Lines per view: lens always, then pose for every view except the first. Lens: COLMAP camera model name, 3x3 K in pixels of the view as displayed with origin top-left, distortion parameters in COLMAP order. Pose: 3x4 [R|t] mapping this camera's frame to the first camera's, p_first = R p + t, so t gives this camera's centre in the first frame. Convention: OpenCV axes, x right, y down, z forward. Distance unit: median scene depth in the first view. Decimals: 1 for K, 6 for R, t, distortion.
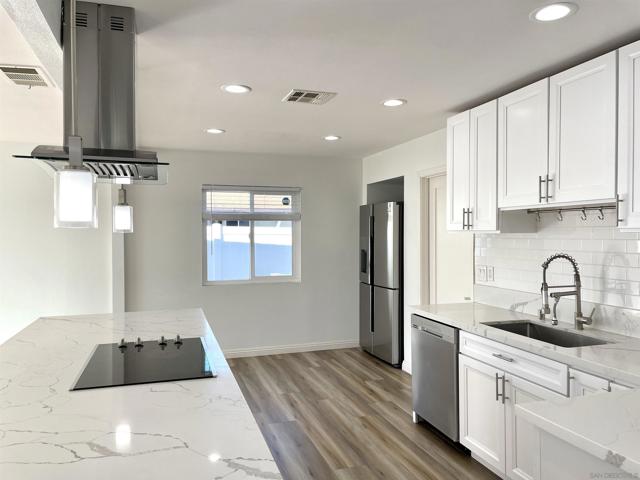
lens RADIAL K [[481.0, 0, 320.0], [0, 481.0, 240.0], [0, 0, 1]] dist [0.126043, -0.172984]
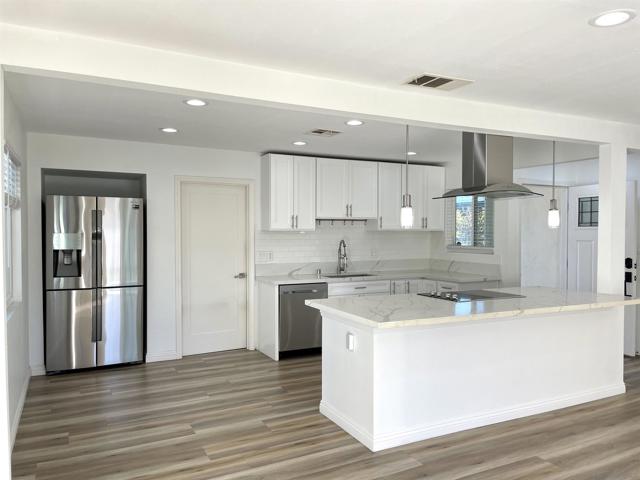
lens RADIAL K [[481.0, 0, 320.0], [0, 481.0, 240.0], [0, 0, 1]] dist [0.126043, -0.172984]
pose [[-0.155154, -0.010936, 0.987830, -1.242482], [0.011569, 0.999850, 0.012886, -0.001062], [-0.987823, 0.013428, -0.155004, 1.093921]]
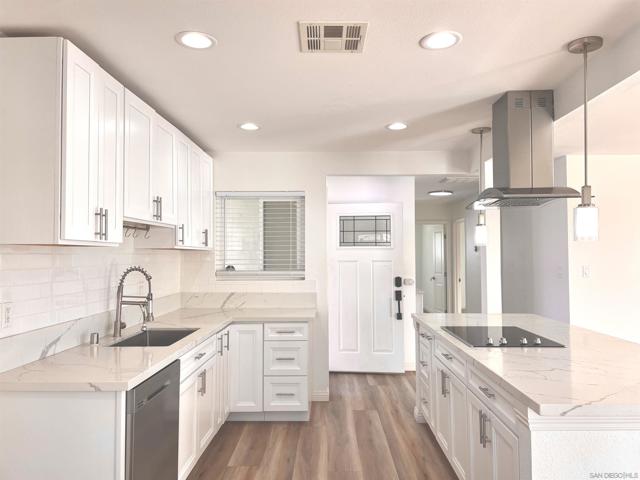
lens RADIAL K [[459.7, 0, 320.0], [0, 459.7, 240.0], [0, 0, 1]] dist [-0.004931, -0.147895]
pose [[-0.940658, 0.015994, 0.338979, -0.185707], [0.010379, 0.999777, -0.018371, -0.008377], [-0.339198, -0.013762, -0.940614, 1.384439]]
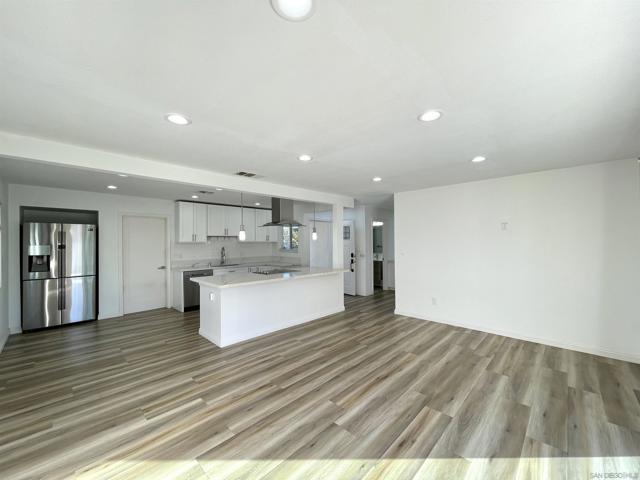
lens RADIAL K [[259.3, 0, 320.0], [0, 259.3, 240.0], [0, 0, 1]] dist [0.000479, 0.000234]
pose [[-0.455314, 0.017950, 0.890150, -1.439137], [0.021399, 0.999729, -0.009214, 0.003657], [-0.890074, 0.014853, -0.455574, 0.973259]]
